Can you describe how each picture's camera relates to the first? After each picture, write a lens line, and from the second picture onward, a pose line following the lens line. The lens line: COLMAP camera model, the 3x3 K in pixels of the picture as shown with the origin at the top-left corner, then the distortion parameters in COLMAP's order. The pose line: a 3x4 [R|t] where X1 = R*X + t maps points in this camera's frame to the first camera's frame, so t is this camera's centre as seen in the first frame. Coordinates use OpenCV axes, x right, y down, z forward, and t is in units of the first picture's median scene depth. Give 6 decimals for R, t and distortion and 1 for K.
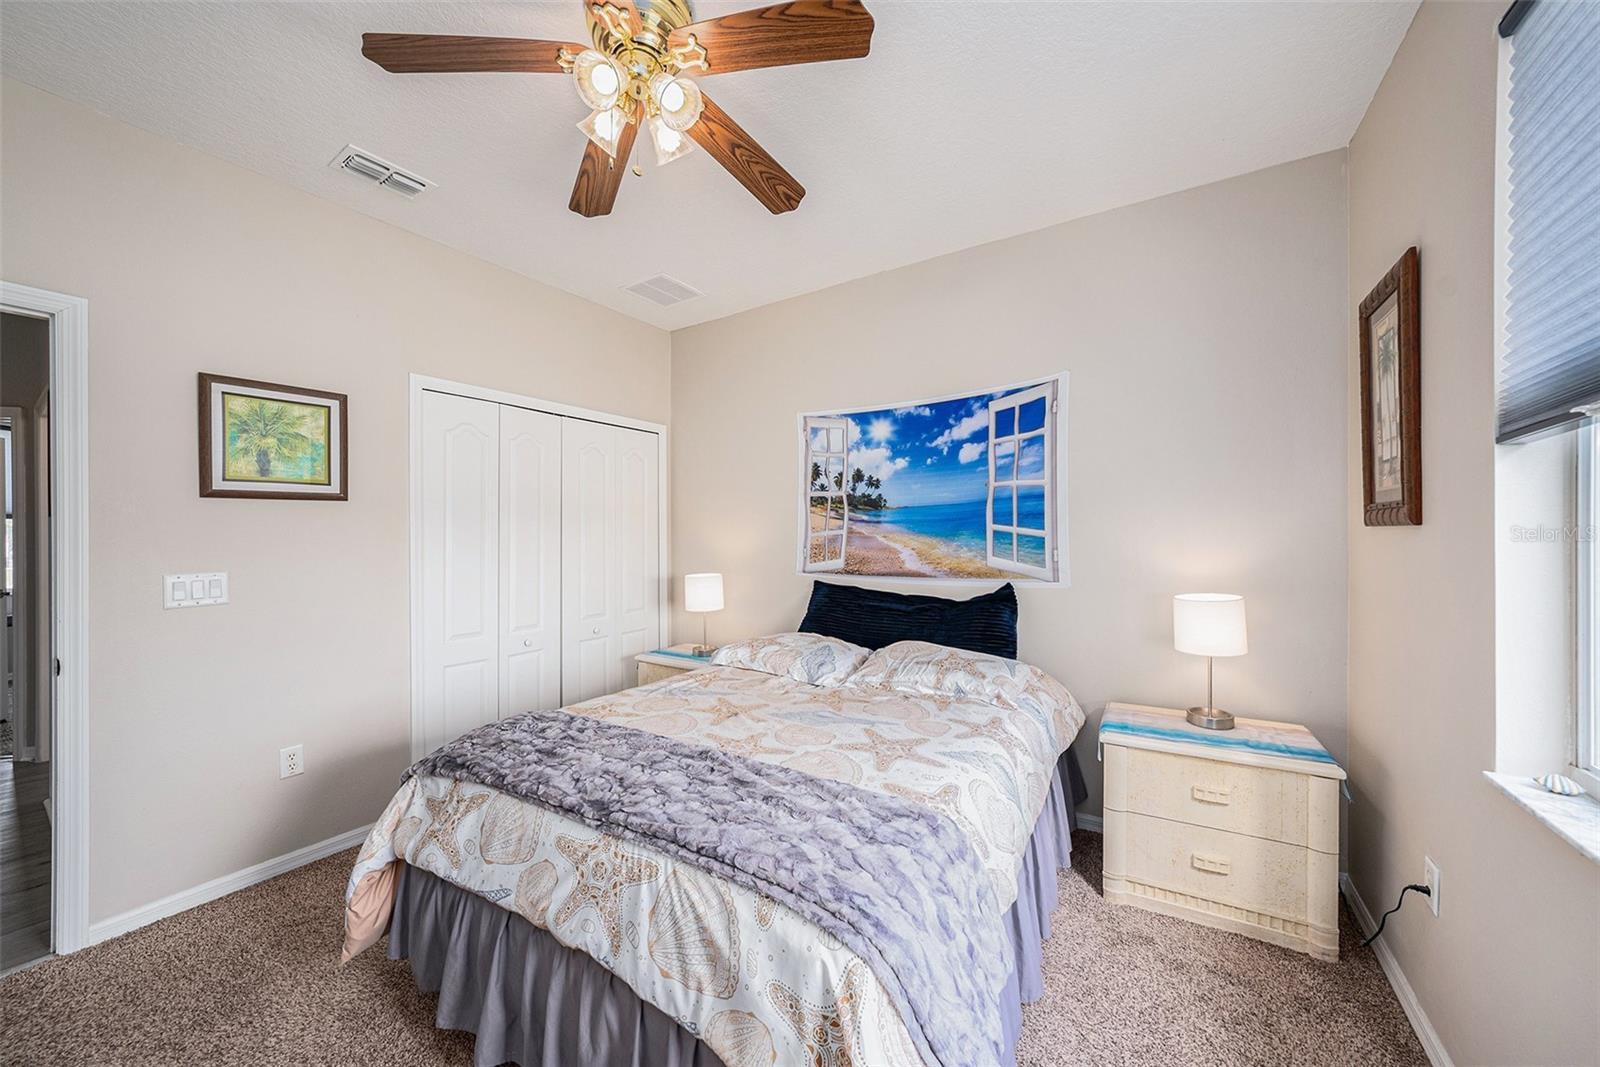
lens RADIAL K [[567.1, 0, 800.7], [0, 567.1, 529.8], [0, 0, 1]] dist [-0.029109, 0.007042]
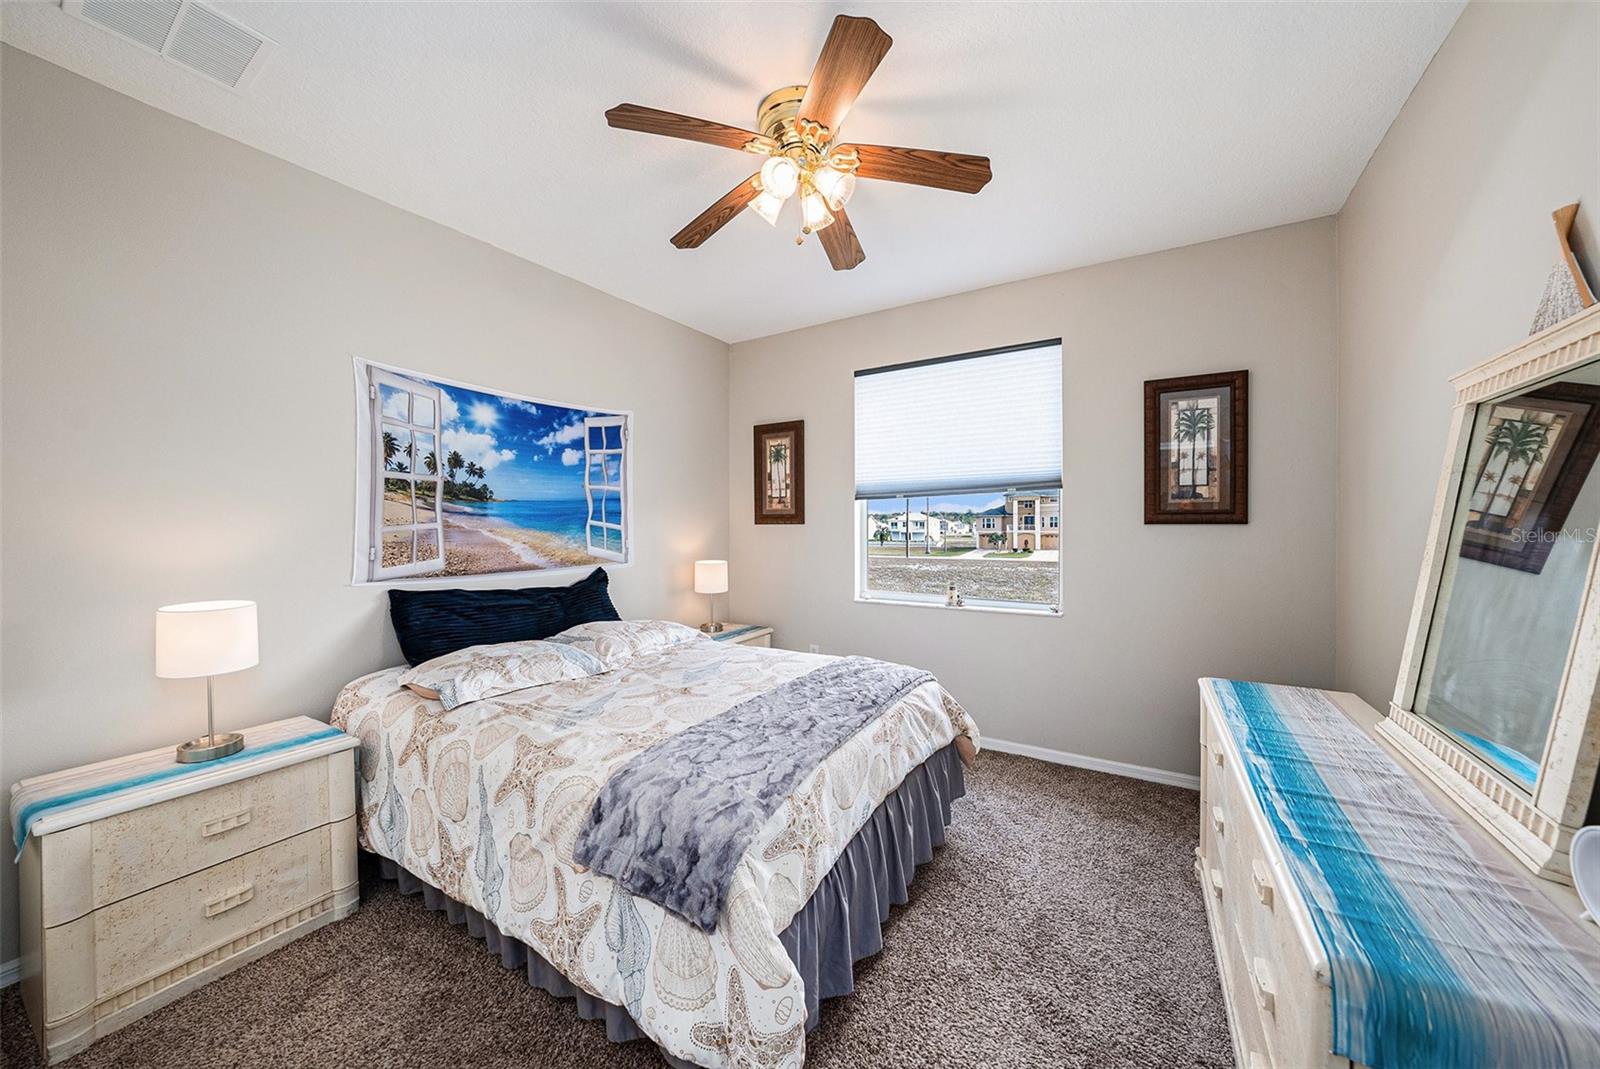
lens RADIAL K [[556.7, 0, 809.5], [0, 556.7, 526.2], [0, 0, 1]] dist [-0.022385, 0.000022]
pose [[-0.024718, 0.003807, 0.999687, -0.803804], [-0.003986, 0.999984, -0.003907, 0.006106], [-0.999687, -0.004081, -0.024702, 0.521083]]
